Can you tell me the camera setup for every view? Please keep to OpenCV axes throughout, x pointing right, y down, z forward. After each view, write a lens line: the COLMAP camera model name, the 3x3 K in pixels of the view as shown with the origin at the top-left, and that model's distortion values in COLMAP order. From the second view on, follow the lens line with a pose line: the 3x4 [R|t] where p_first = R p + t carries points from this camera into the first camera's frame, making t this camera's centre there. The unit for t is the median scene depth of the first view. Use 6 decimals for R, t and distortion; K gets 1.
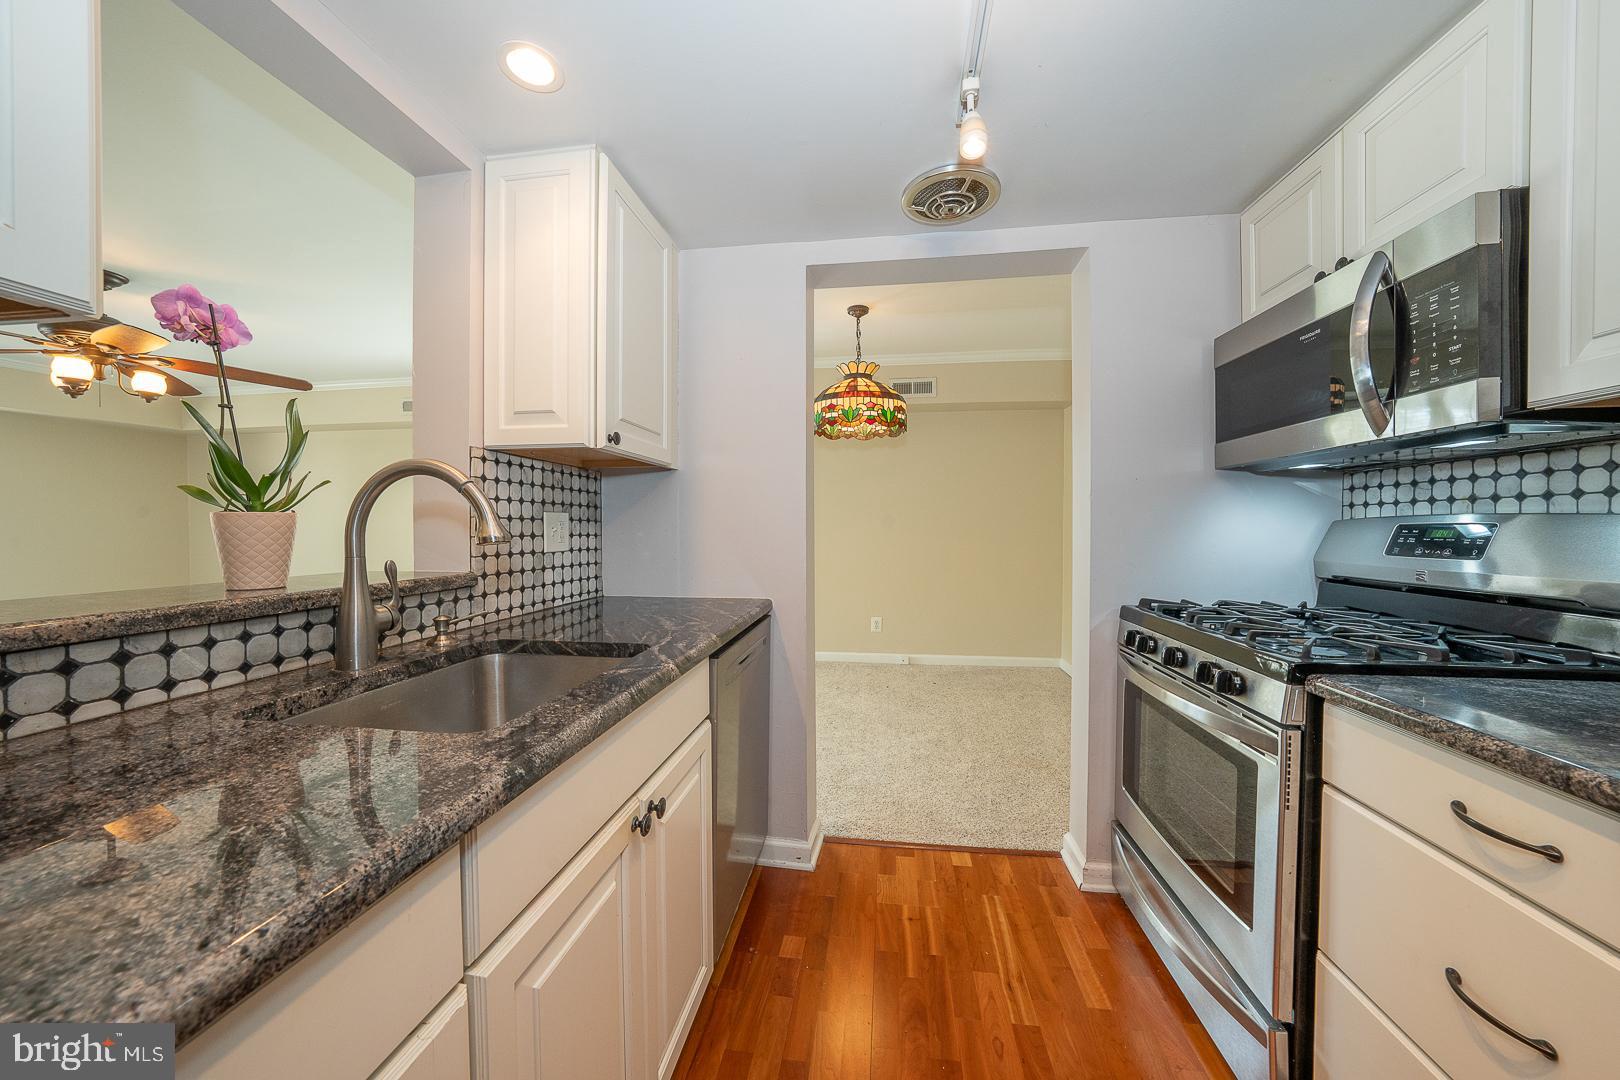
lens RADIAL K [[555.2, 0, 812.4], [0, 555.2, 535.6], [0, 0, 1]] dist [-0.030941, 0.006412]
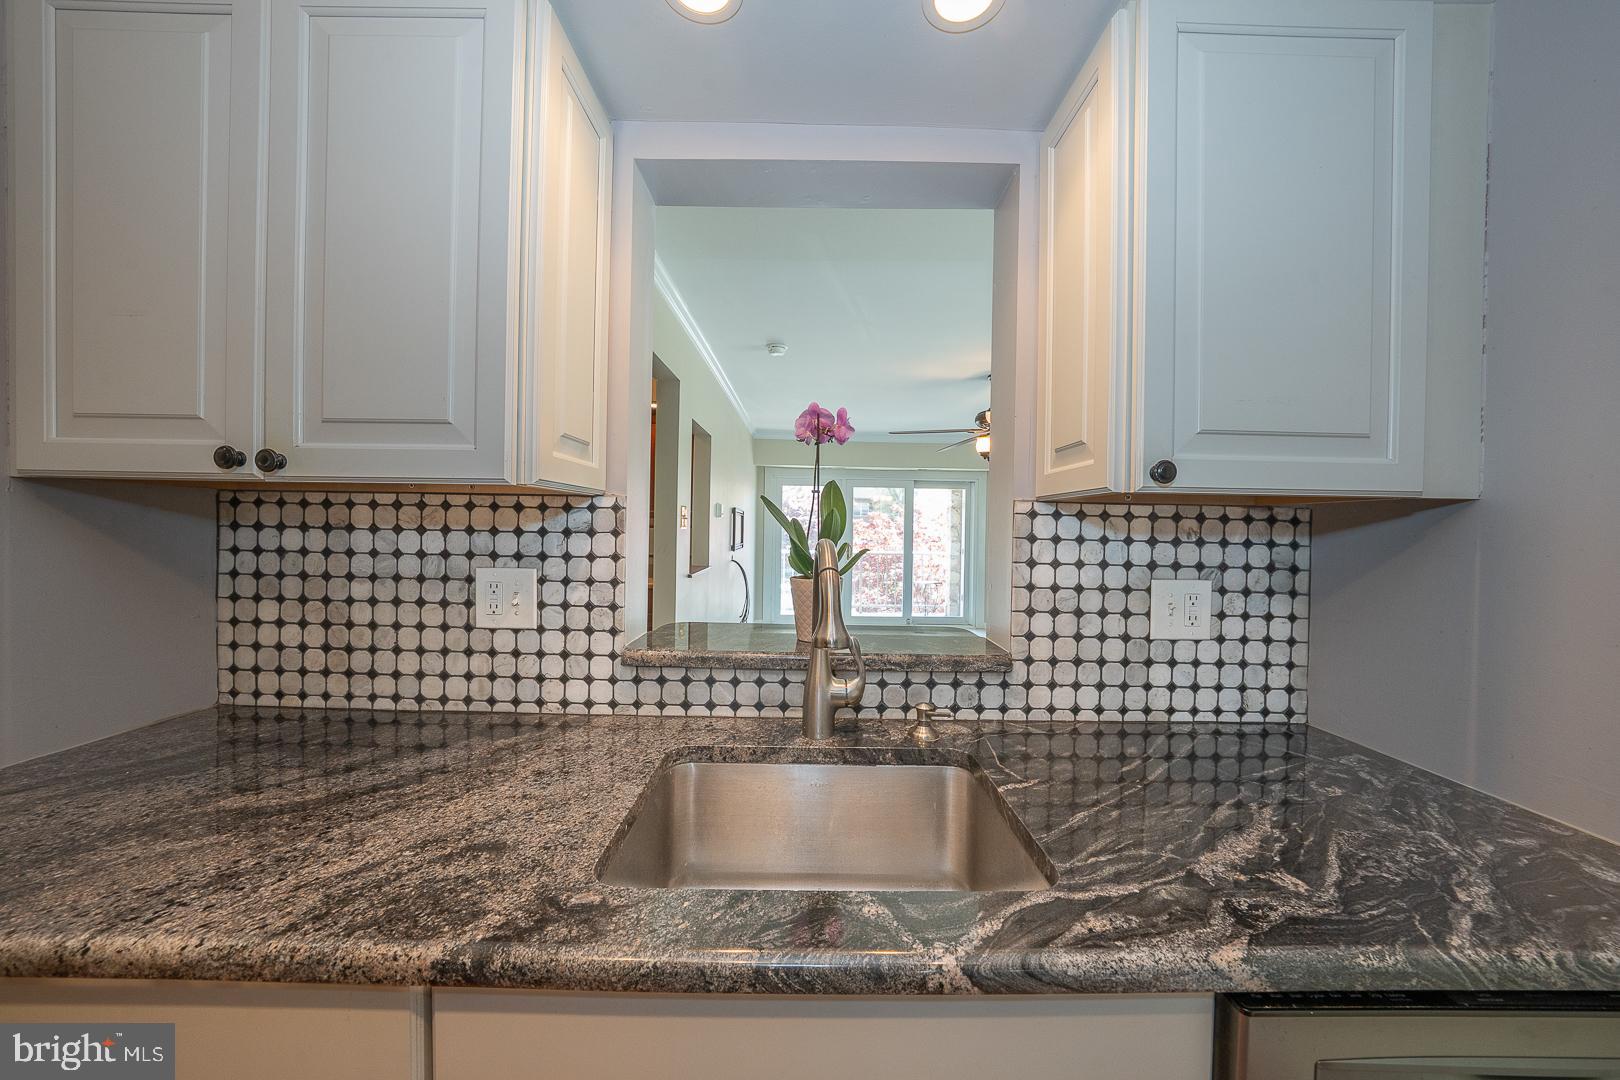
lens RADIAL K [[555.2, 0, 812.4], [0, 555.2, 535.6], [0, 0, 1]] dist [-0.030941, 0.006412]
pose [[0.133774, 0.014195, -0.990910, 0.151481], [-0.033339, 0.999396, 0.009816, -0.106866], [0.990451, 0.031723, 0.134166, 0.586105]]
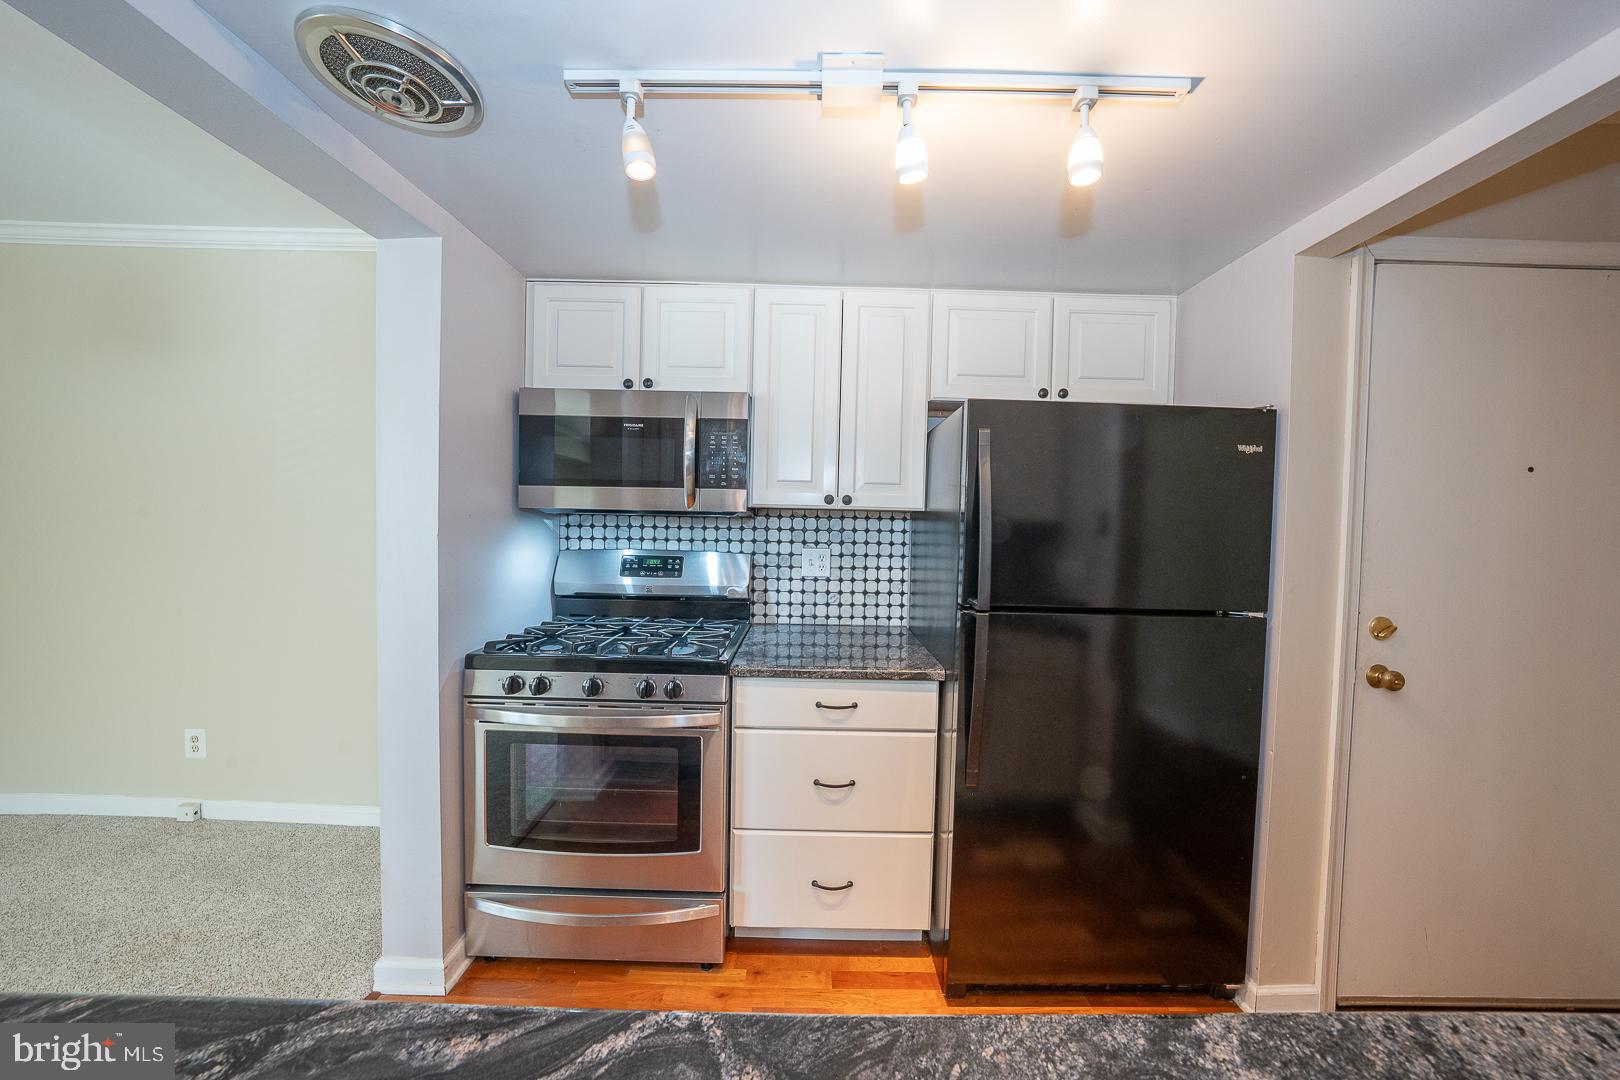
lens RADIAL K [[555.2, 0, 812.4], [0, 555.2, 535.6], [0, 0, 1]] dist [-0.030941, 0.006412]
pose [[-0.132475, -0.030642, 0.990713, -0.515269], [-0.005190, 0.999530, 0.030221, -0.126964], [-0.991173, -0.001139, -0.132571, 0.695695]]
